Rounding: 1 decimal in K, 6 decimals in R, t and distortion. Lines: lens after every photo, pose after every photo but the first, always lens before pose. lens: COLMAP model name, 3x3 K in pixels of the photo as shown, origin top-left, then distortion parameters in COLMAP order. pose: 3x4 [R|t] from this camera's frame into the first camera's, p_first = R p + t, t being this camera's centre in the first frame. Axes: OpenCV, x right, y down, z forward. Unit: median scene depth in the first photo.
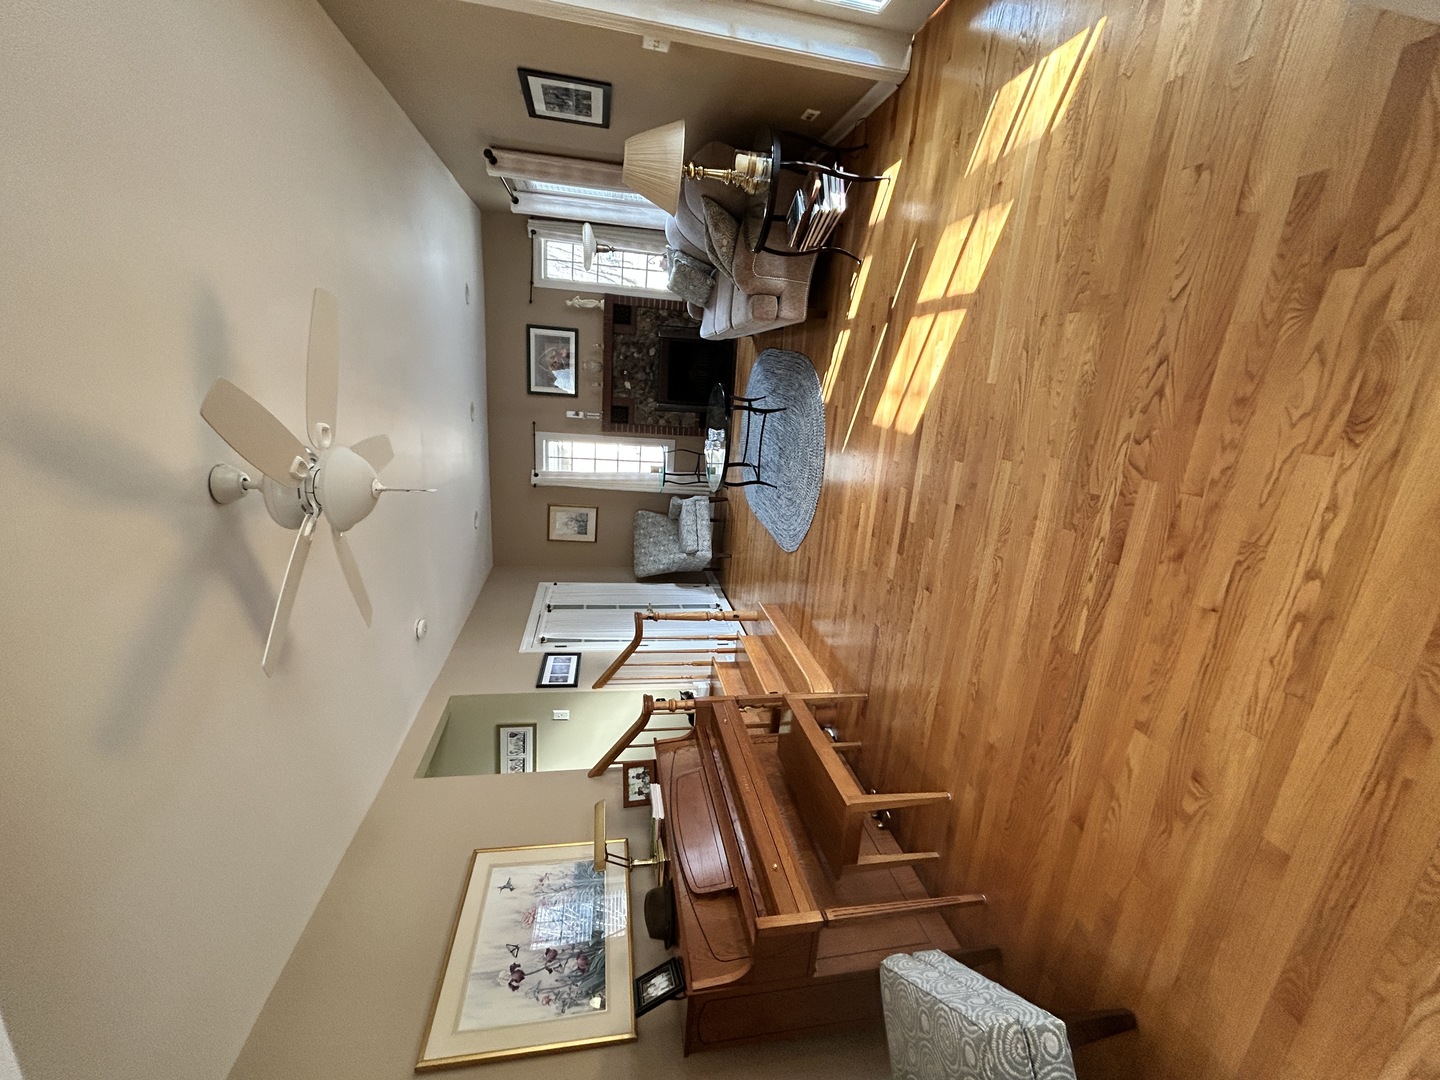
lens RADIAL K [[585.3, 0, 717.0], [0, 585.3, 540.4], [0, 0, 1]] dist [0.001686, 0.000060]
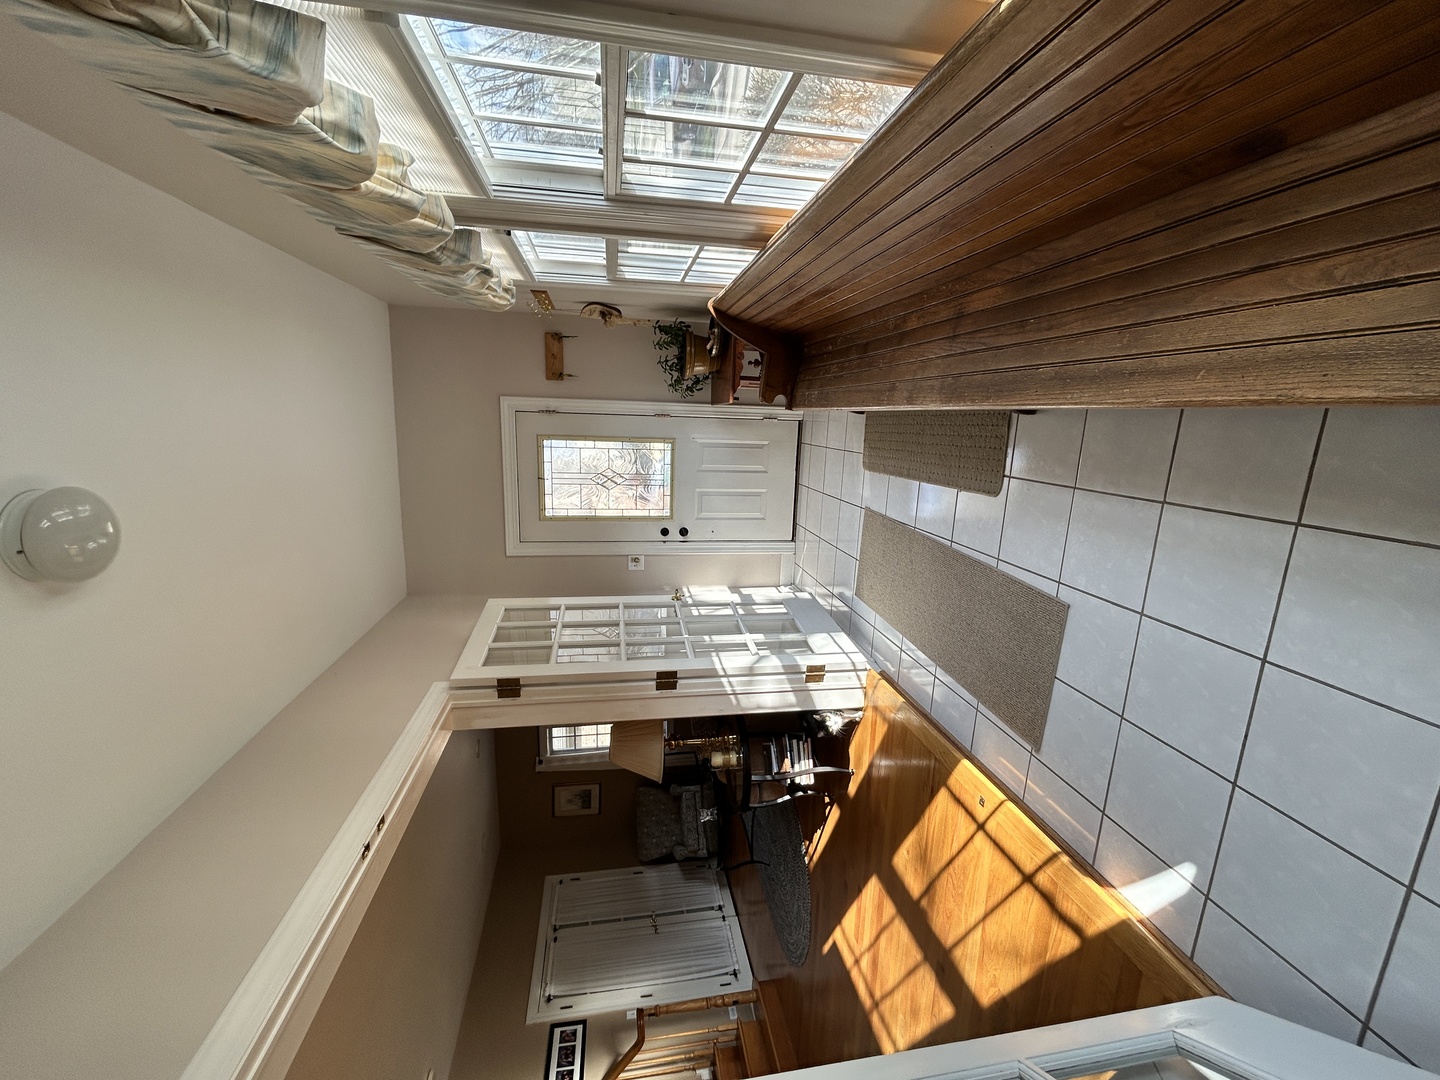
lens RADIAL K [[585.3, 0, 714.3], [0, 585.3, 542.4], [0, 0, 1]] dist [0.001686, 0.000060]
pose [[0.998997, -0.041417, -0.017042, 0.033461], [0.040345, 0.997438, -0.059077, -0.446479], [0.019445, 0.058330, 0.998108, -0.050892]]
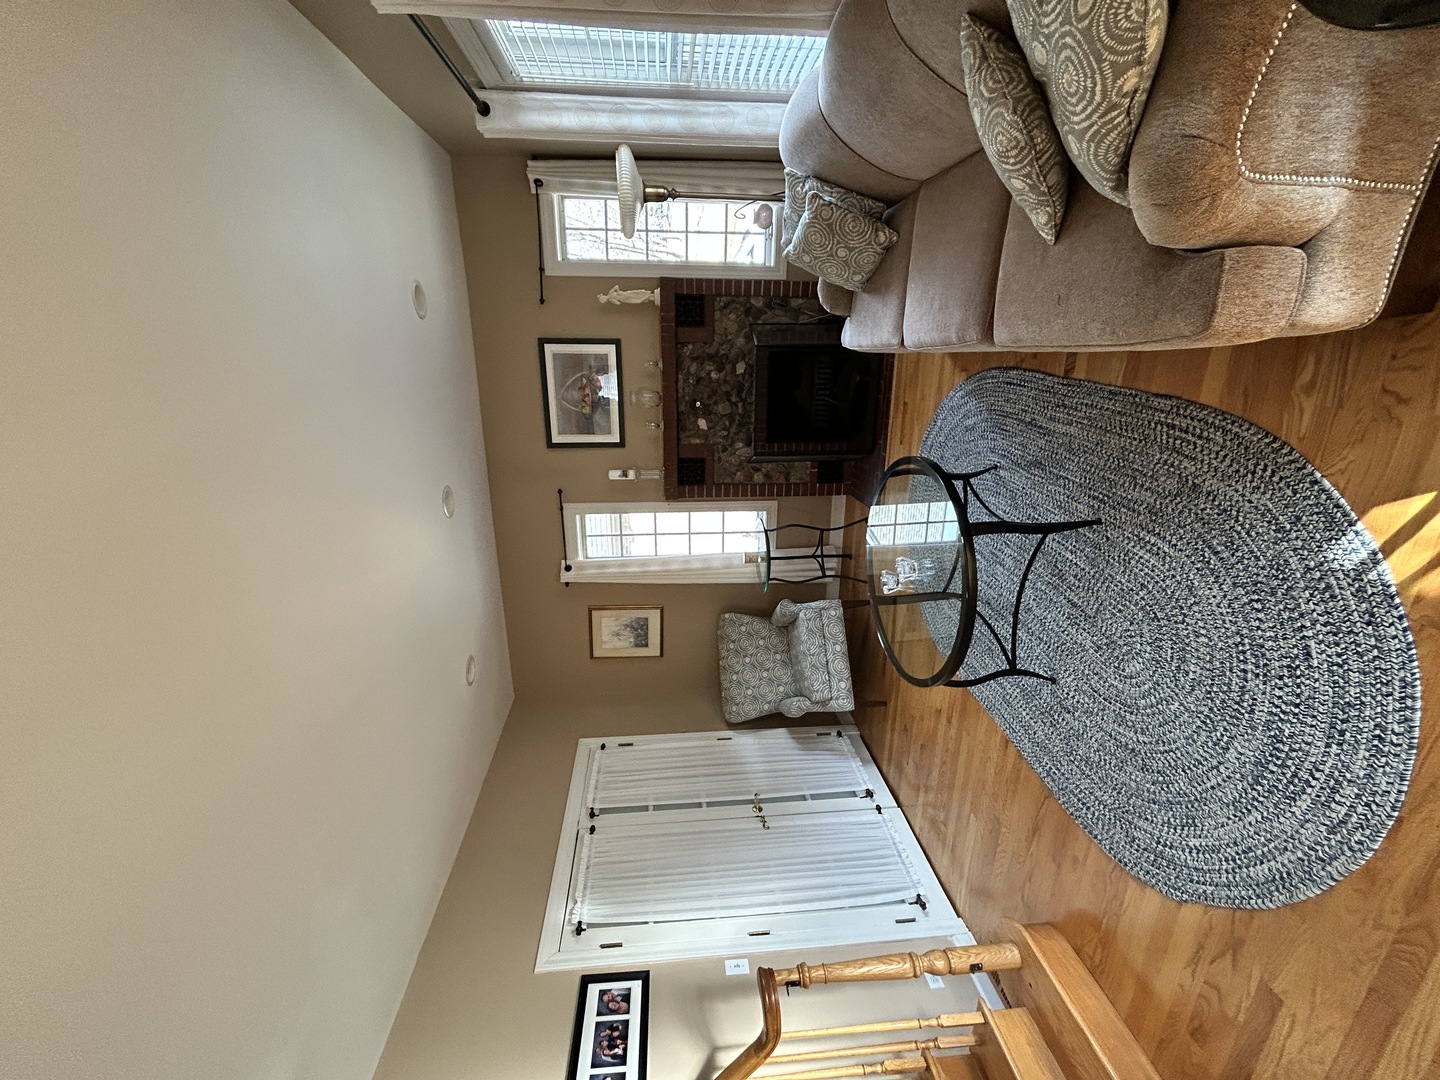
lens RADIAL K [[585.3, 0, 716.2], [0, 585.3, 540.0], [0, 0, 1]] dist [0.001686, 0.000060]
pose [[0.994234, -0.035793, -0.101078, -0.081632], [0.039822, 0.998479, 0.038129, -0.169484], [0.099560, -0.041935, 0.994148, 0.388493]]
